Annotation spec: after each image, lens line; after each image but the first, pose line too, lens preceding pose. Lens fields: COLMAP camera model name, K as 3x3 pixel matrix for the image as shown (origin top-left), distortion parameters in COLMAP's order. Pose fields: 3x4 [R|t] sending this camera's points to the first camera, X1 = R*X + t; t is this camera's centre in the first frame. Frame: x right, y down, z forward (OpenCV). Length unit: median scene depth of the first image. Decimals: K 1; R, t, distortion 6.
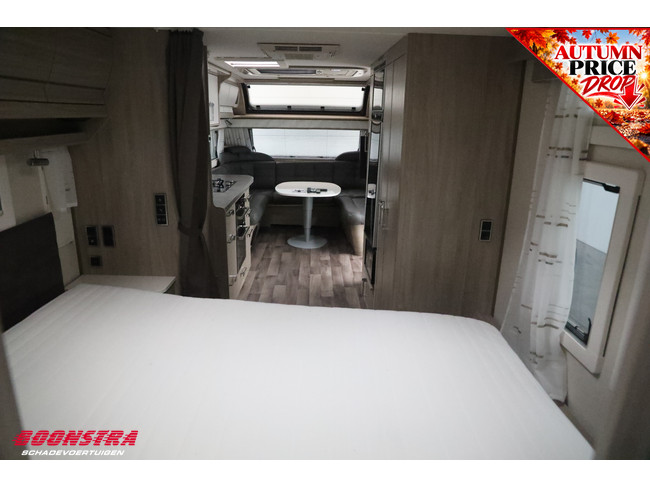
lens RADIAL K [[431.4, 0, 325.0], [0, 431.4, 243.5], [0, 0, 1]] dist [0.000775, 0.000165]
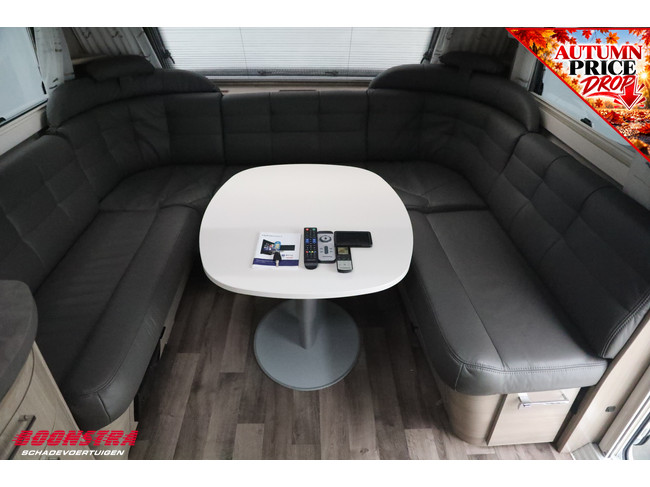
lens RADIAL K [[431.4, 0, 325.0], [0, 431.4, 243.5], [0, 0, 1]] dist [0.000775, 0.000165]
pose [[0.999497, -0.023399, -0.021388, -0.015608], [0.028717, 0.954051, 0.298266, -0.191750], [0.013426, -0.298730, 0.954243, 0.643712]]
